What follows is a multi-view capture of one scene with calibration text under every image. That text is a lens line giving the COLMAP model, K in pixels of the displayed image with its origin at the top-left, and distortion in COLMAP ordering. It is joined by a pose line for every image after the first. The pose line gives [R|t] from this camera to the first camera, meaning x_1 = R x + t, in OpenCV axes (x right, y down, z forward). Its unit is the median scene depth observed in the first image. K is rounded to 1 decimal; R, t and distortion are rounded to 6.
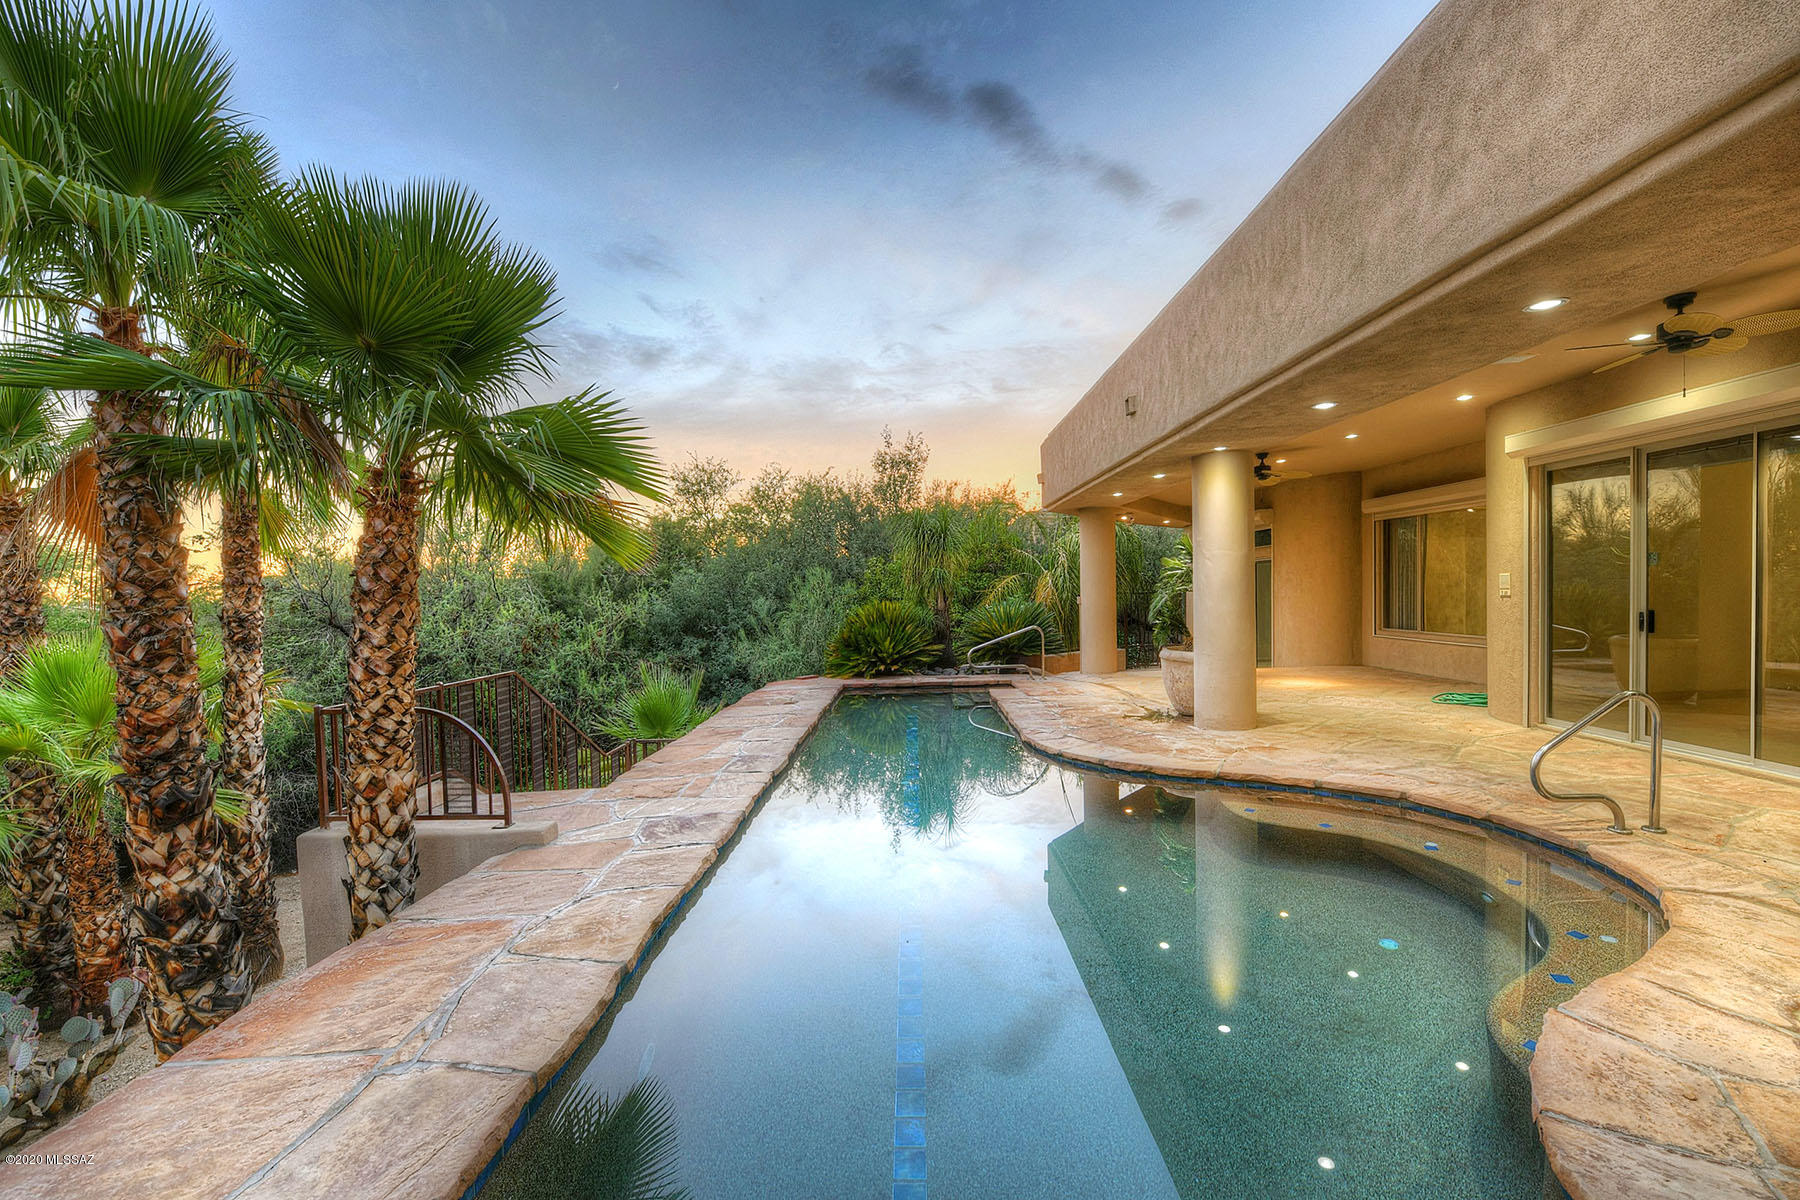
lens RADIAL K [[752.2, 0, 913.8], [0, 752.2, 594.3], [0, 0, 1]] dist [-0.010569, -0.001524]
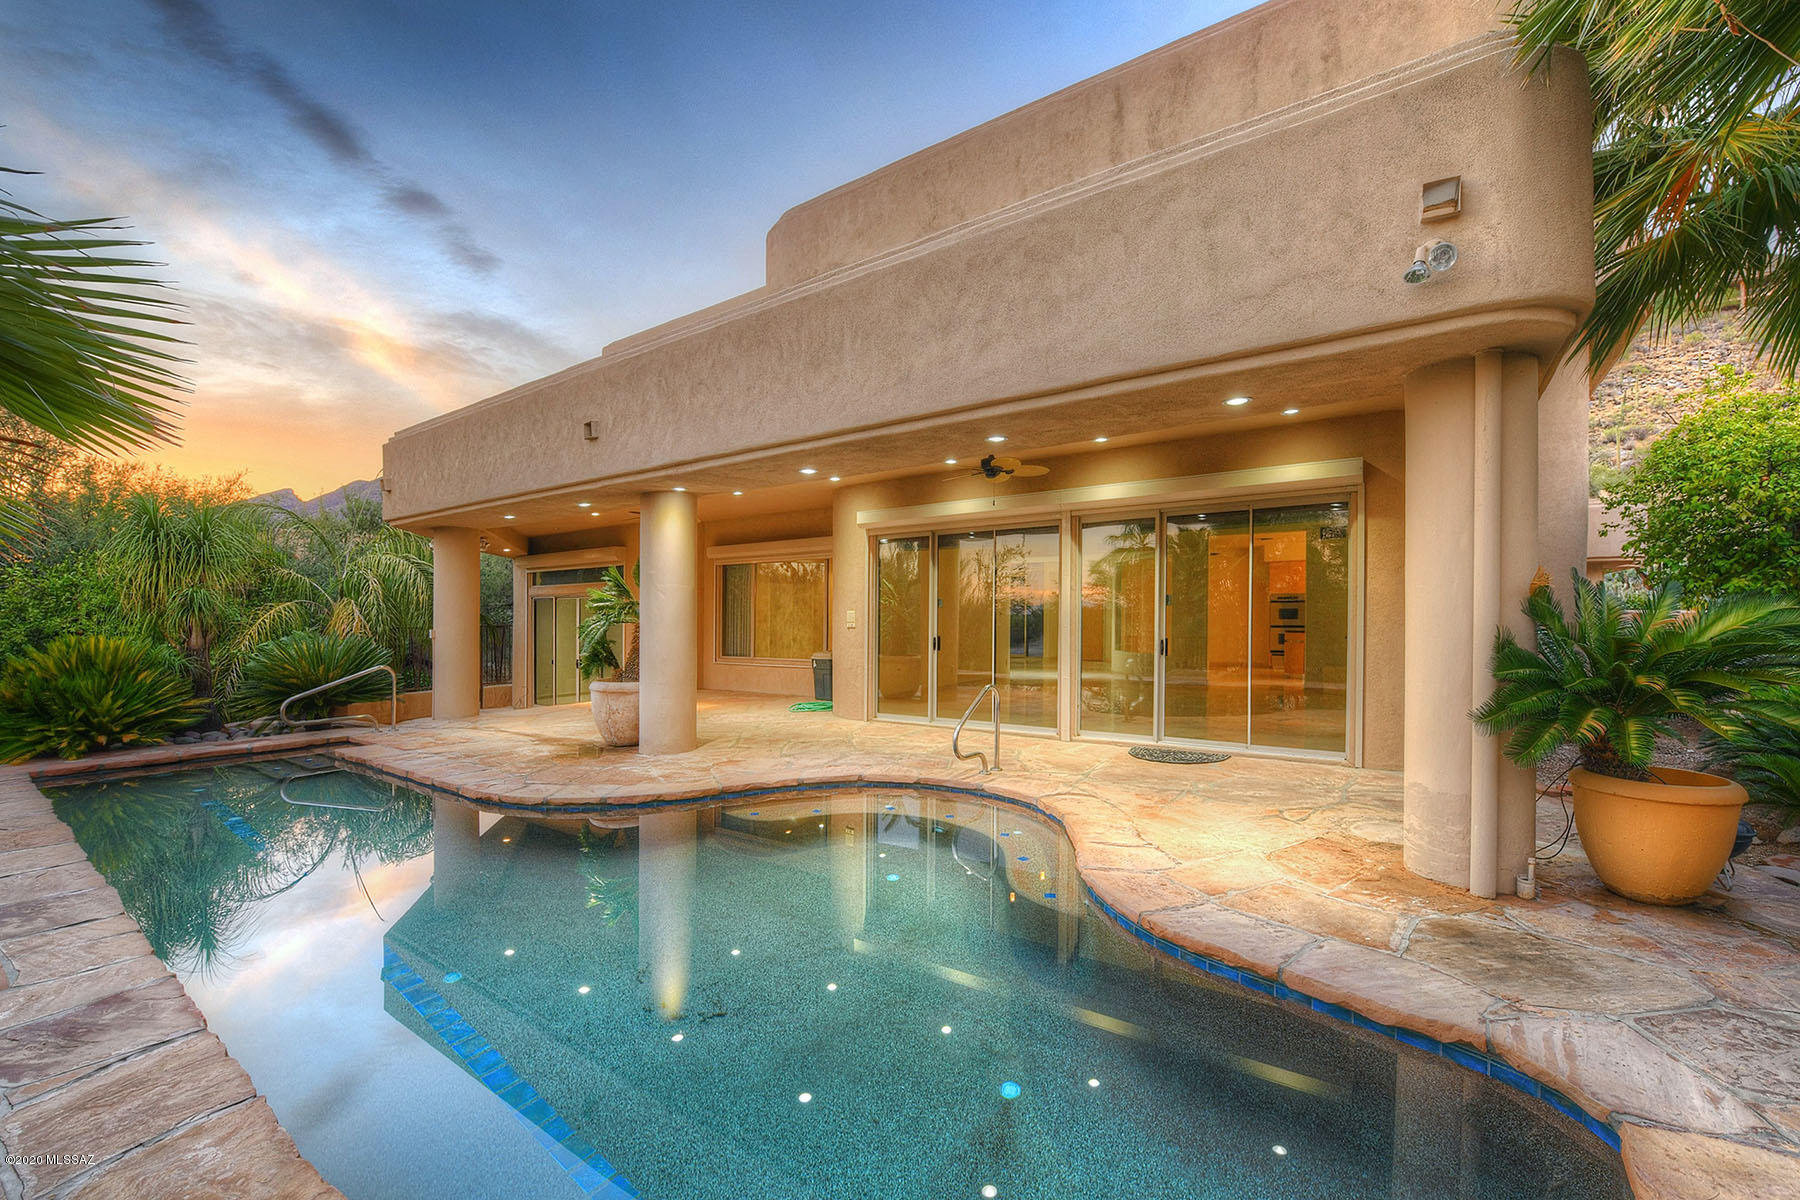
lens RADIAL K [[752.2, 0, 893.9], [0, 752.2, 612.5], [0, 0, 1]] dist [-0.010569, -0.001524]
pose [[0.584162, 0.018349, 0.811430, -0.269095], [0.001168, 0.999724, -0.023448, 0.006893], [-0.811636, 0.014645, 0.583979, 0.122021]]
